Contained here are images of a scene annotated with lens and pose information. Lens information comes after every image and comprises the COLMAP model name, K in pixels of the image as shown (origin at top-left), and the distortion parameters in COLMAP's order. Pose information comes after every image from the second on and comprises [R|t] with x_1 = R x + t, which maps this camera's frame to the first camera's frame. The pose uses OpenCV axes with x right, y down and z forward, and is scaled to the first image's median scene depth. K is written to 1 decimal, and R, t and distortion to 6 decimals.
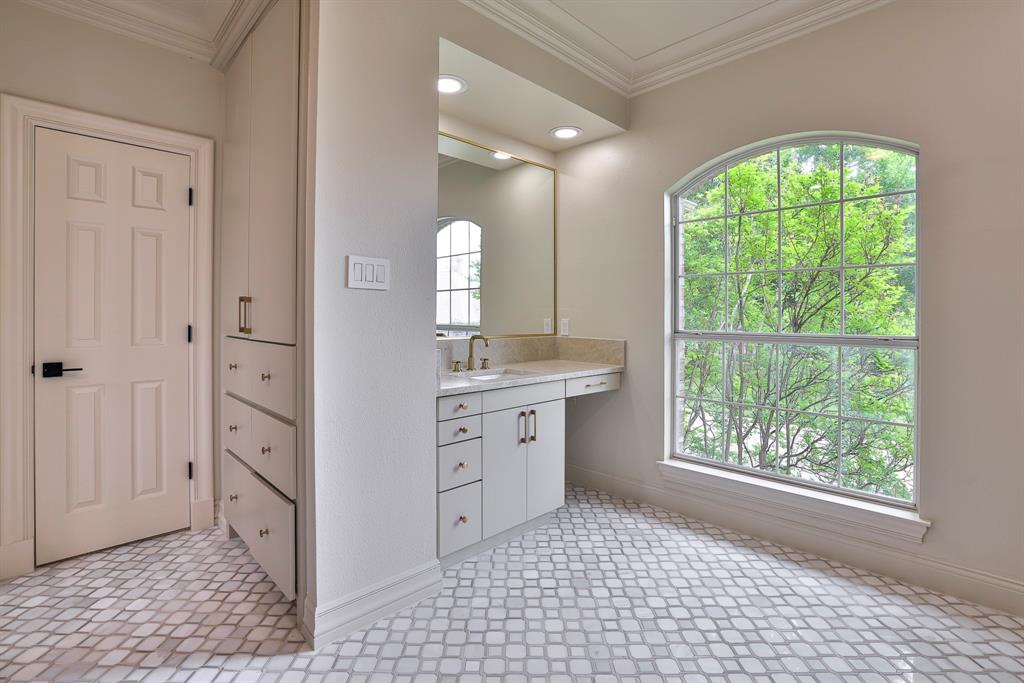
lens RADIAL K [[480.8, 0, 511.2], [0, 480.8, 324.1], [0, 0, 1]] dist [0.000529, 0.000031]
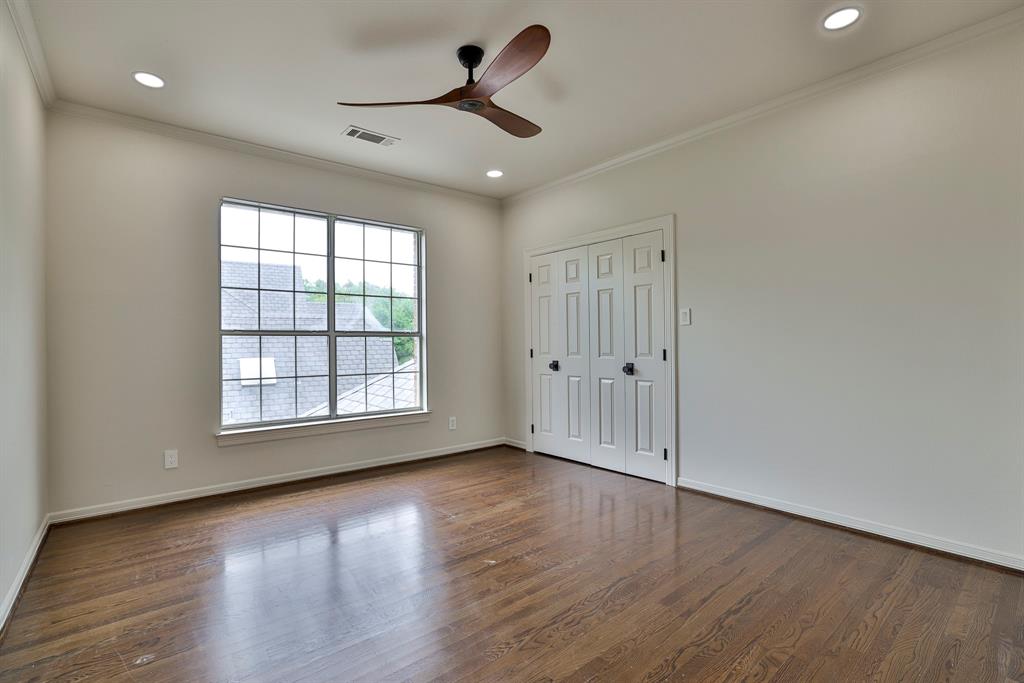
lens RADIAL K [[469.1, 0, 512.0], [0, 469.1, 341.5], [0, 0, 1]] dist [0.001413, 0.000266]
pose [[-0.086675, -0.003662, -0.996230, 0.957525], [0.002925, 0.999988, -0.003930, -0.004173], [0.996232, -0.003255, -0.086664, 0.855777]]
